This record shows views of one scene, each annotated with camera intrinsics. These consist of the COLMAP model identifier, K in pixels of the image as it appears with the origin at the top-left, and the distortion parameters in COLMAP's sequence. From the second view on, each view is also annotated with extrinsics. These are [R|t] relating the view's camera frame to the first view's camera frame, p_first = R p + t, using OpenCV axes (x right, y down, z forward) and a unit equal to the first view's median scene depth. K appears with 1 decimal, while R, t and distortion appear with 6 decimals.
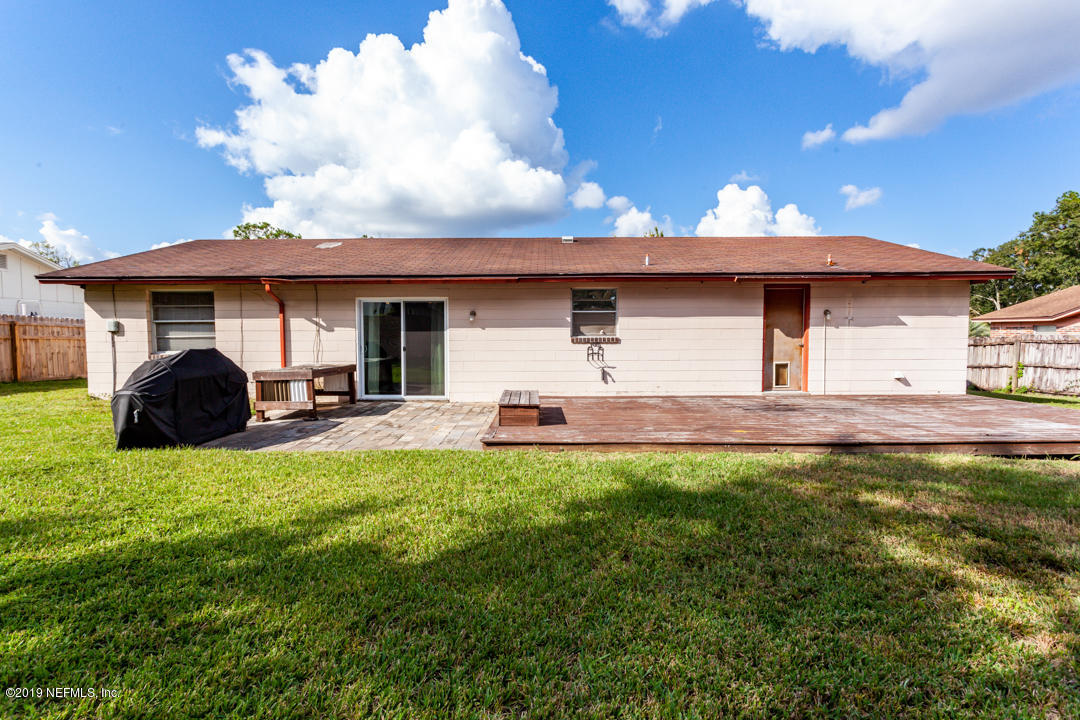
lens RADIAL K [[538.4, 0, 538.9], [0, 538.4, 337.5], [0, 0, 1]] dist [0.002769, 0.000058]
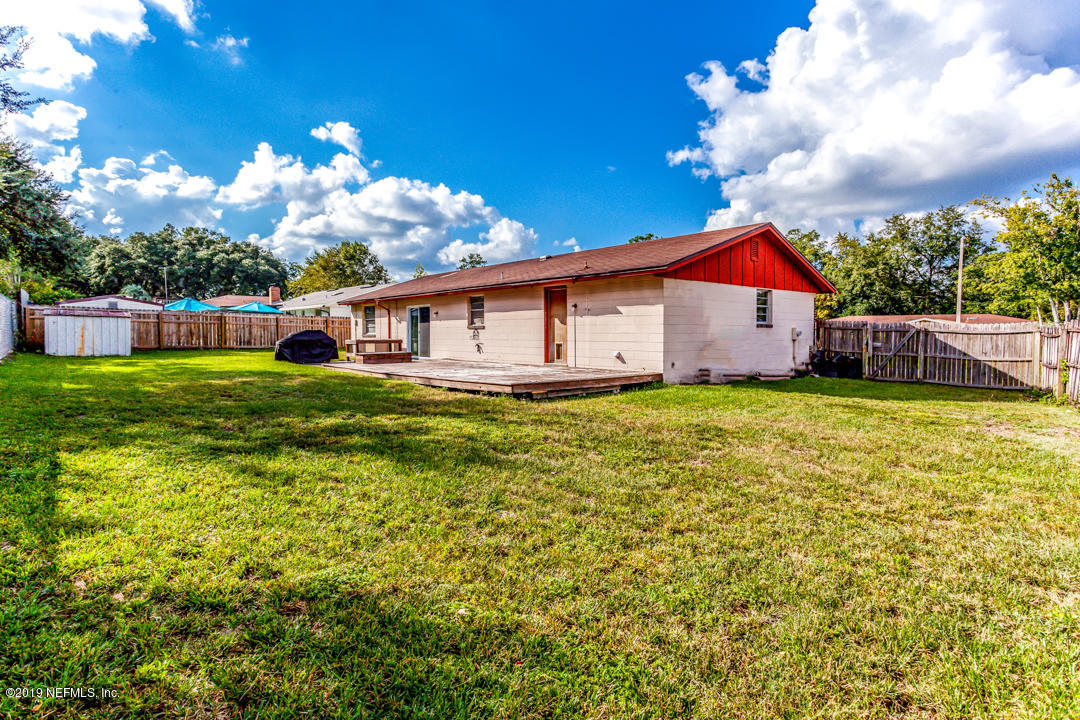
lens RADIAL K [[546.1, 0, 540.0], [0, 546.1, 360.0], [0, 0, 1]] dist [0.000457, 0.000092]
pose [[0.637039, 0.040889, -0.769747, 1.494349], [0.001634, 0.998518, 0.054394, 0.014506], [0.770830, -0.035909, 0.636028, 0.072847]]
